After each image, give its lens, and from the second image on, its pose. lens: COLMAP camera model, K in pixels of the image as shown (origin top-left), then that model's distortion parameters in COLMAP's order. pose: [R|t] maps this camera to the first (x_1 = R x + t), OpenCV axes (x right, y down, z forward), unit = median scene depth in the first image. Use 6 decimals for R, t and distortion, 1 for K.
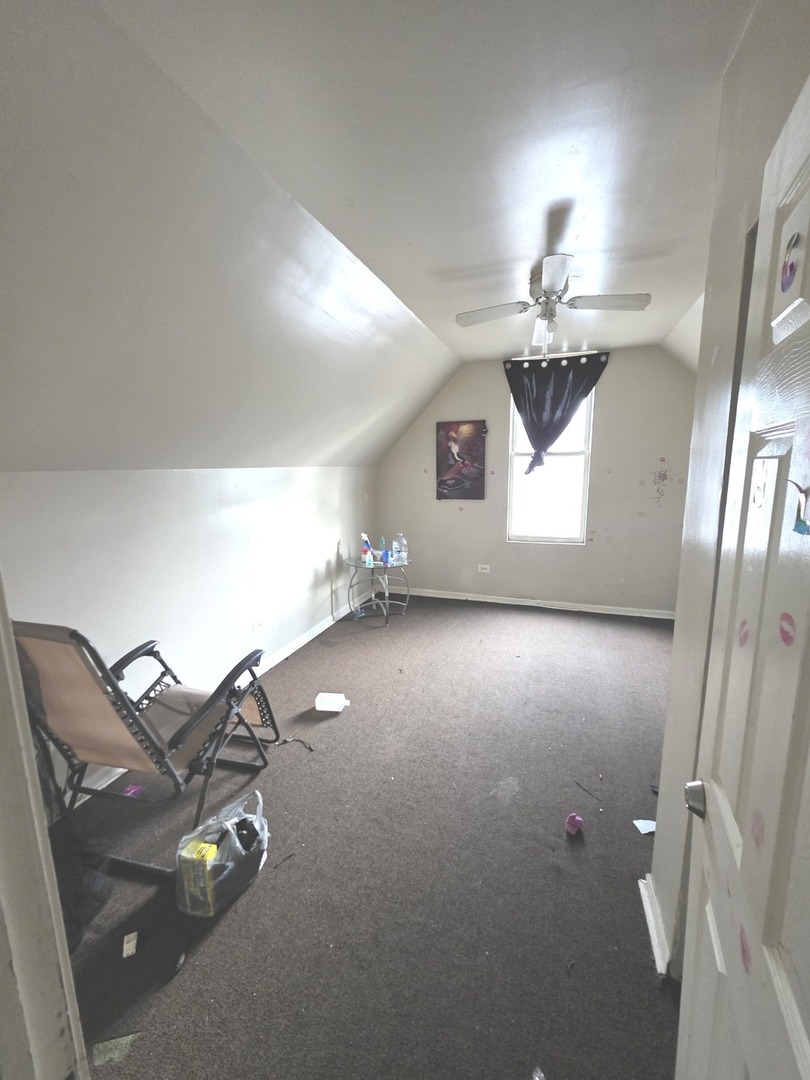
lens RADIAL K [[428.1, 0, 406.9], [0, 428.1, 541.7], [0, 0, 1]] dist [-0.000320, -0.000058]
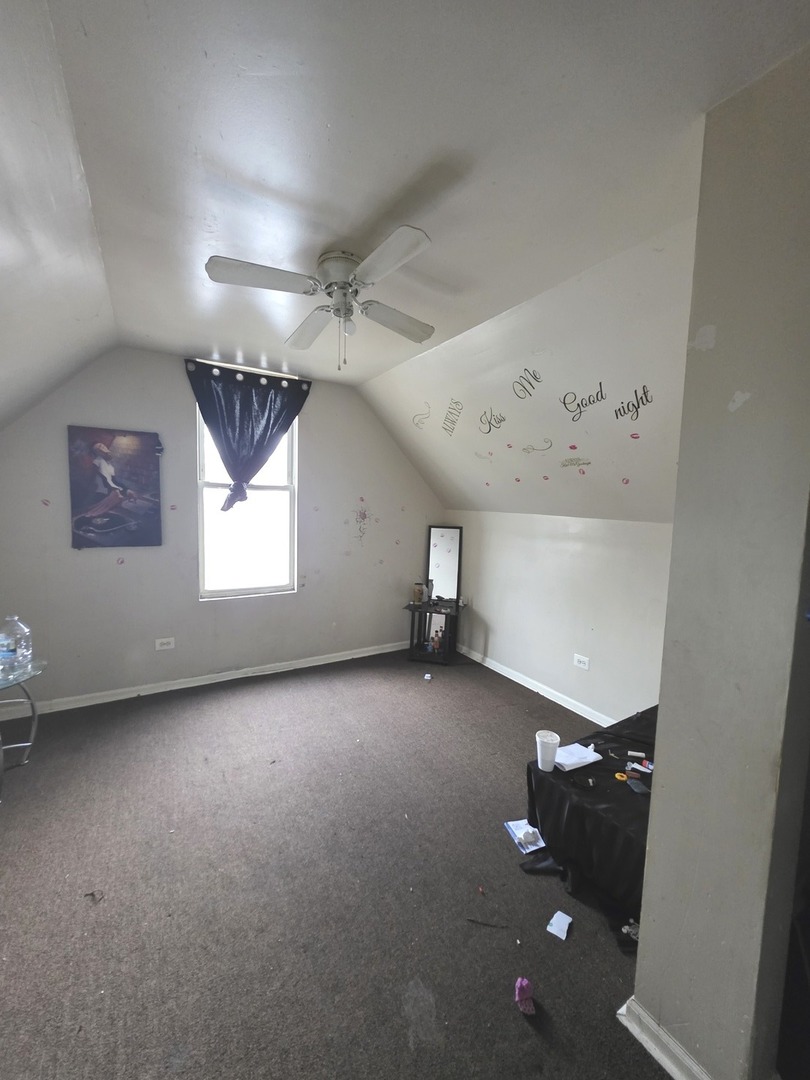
lens RADIAL K [[428.1, 0, 406.9], [0, 428.1, 541.7], [0, 0, 1]] dist [-0.000320, -0.000058]
pose [[0.629283, -0.041723, 0.776056, -0.115297], [0.099222, 0.994699, -0.026978, -0.048395], [-0.770817, 0.093979, 0.630087, 0.261266]]
